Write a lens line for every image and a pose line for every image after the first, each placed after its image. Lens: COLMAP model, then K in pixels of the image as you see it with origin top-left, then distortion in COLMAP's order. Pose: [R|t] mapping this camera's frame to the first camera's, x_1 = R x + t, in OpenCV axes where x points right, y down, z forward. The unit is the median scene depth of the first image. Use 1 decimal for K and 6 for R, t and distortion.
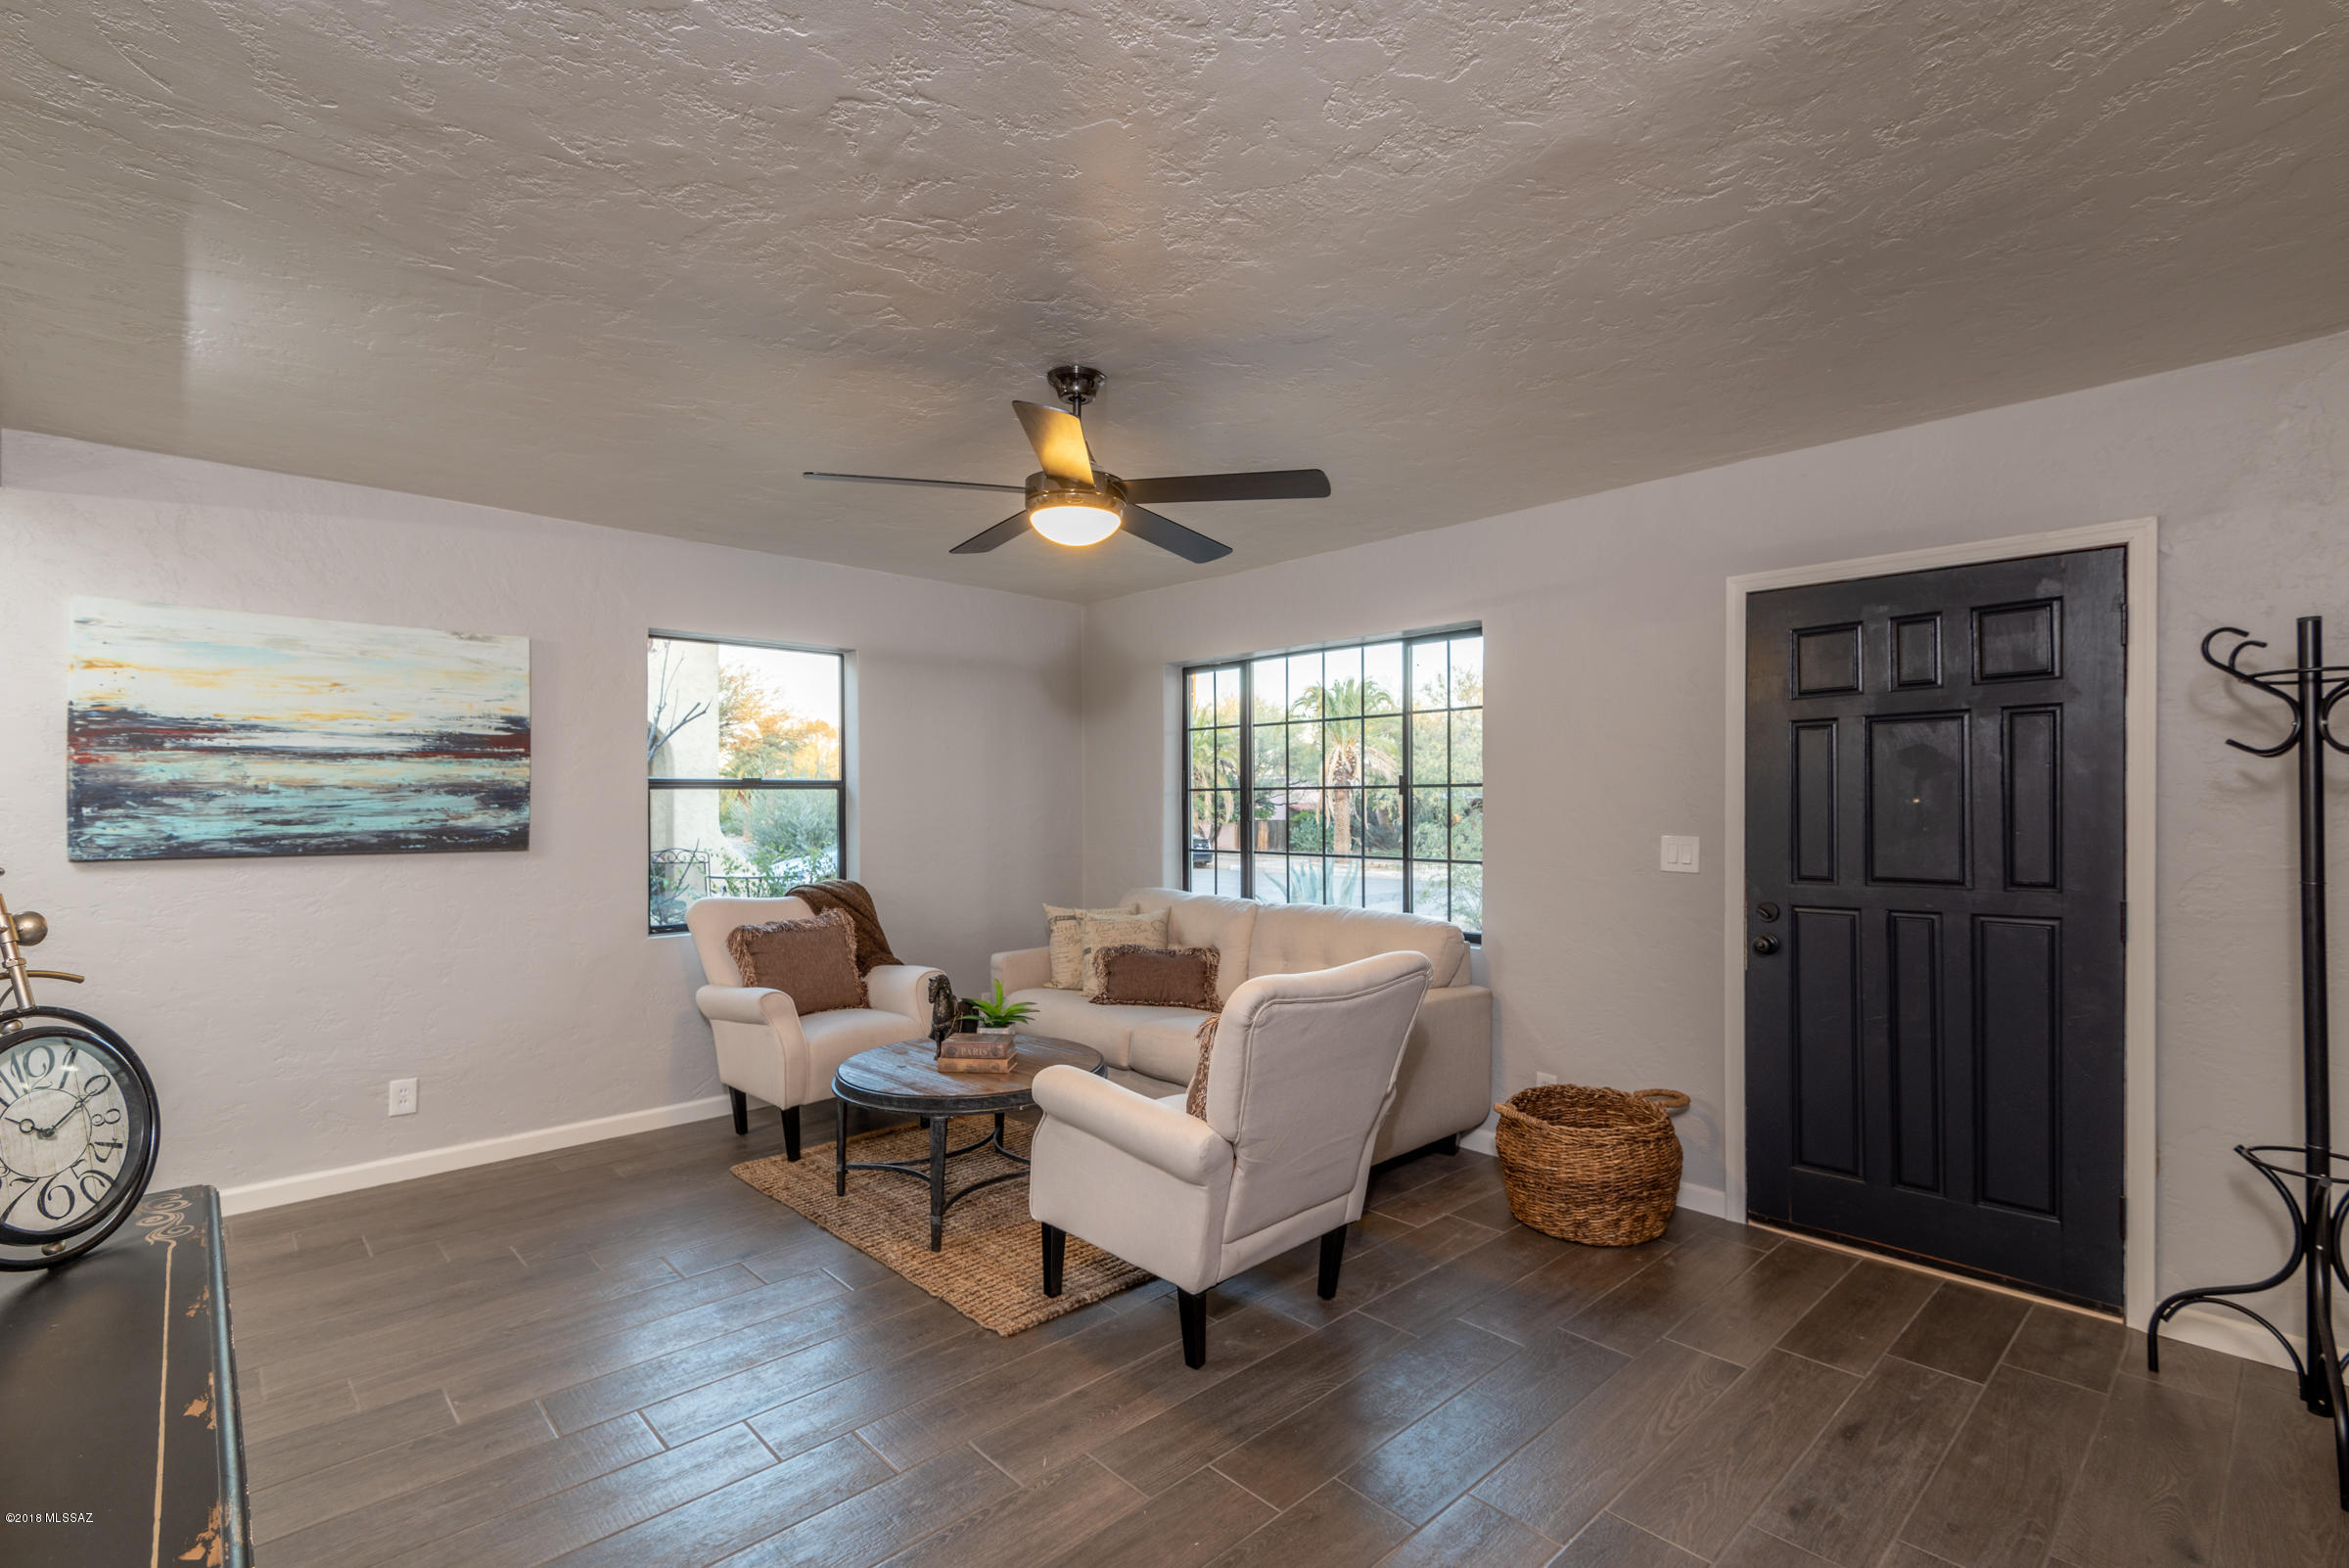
lens RADIAL K [[1081.8, 0, 1182.0], [0, 1081.8, 798.7], [0, 0, 1]] dist [-0.001311, -0.000513]
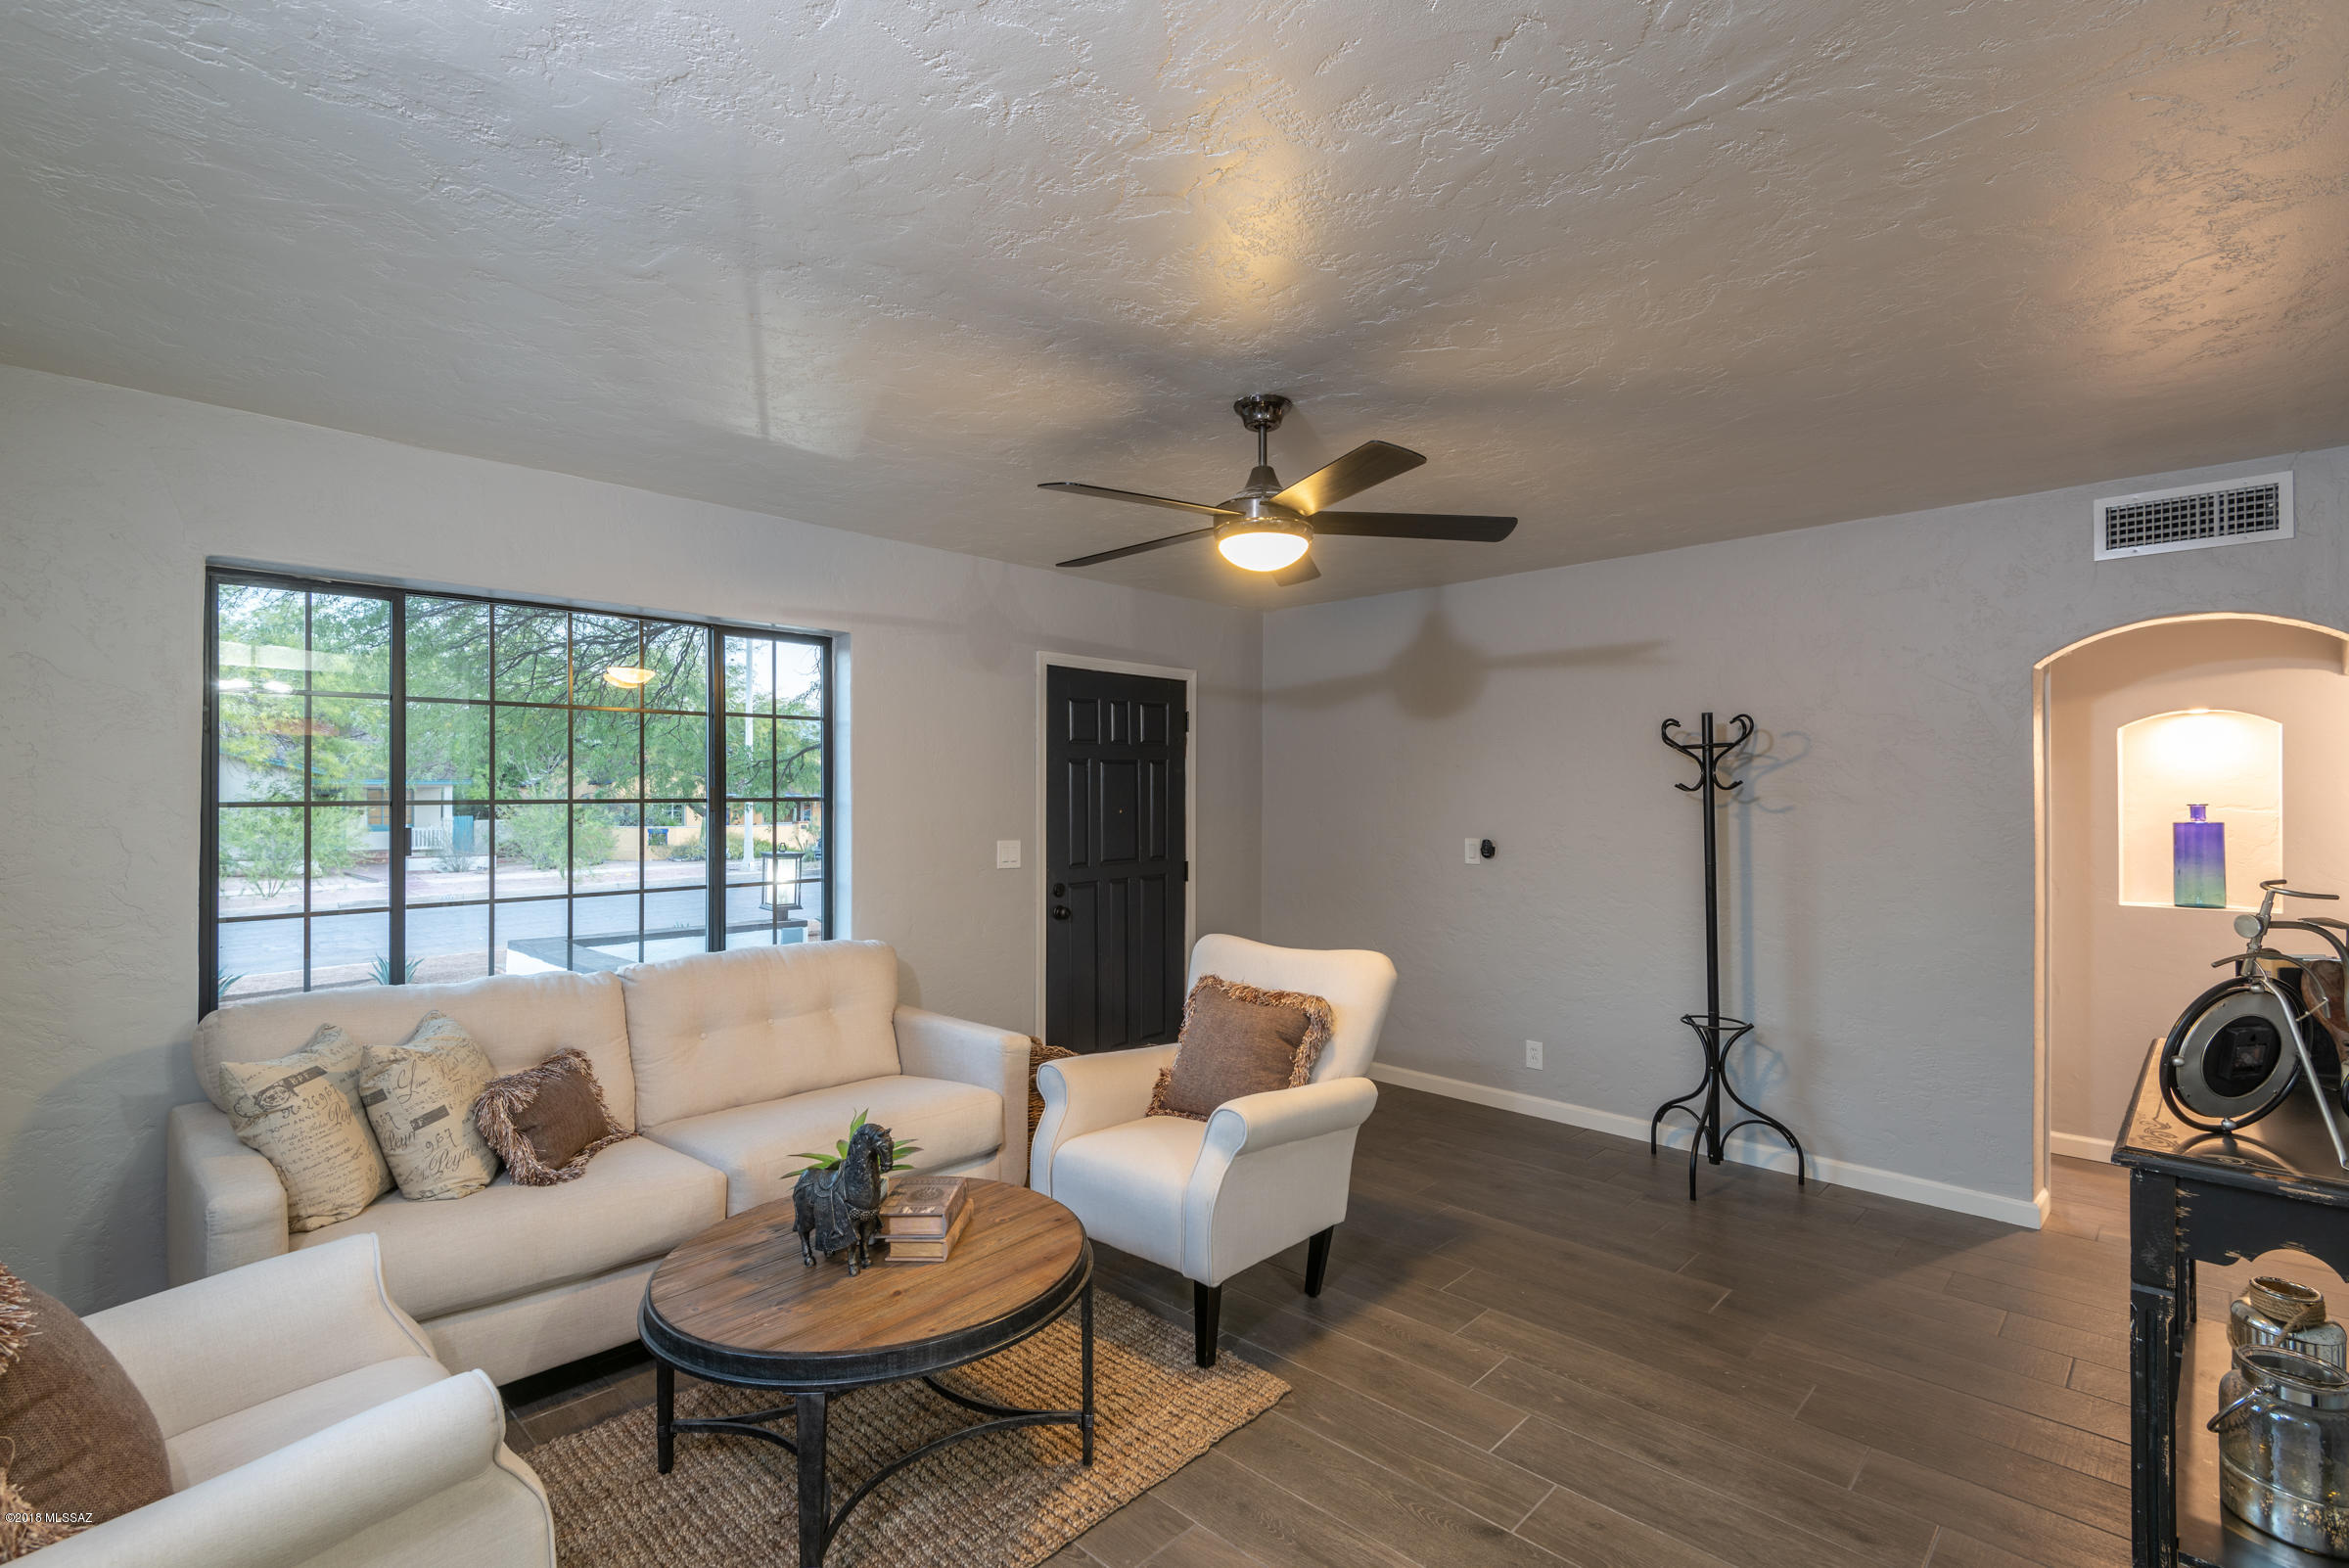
lens RADIAL K [[1067.0, 0, 1184.3], [0, 1067.0, 793.9], [0, 0, 1]] dist [-0.000367, -0.000125]
pose [[-0.062388, -0.004959, 0.998040, -0.823011], [-0.005944, 0.999972, 0.004597, -0.028578], [-0.998034, -0.005646, -0.062416, 0.863297]]
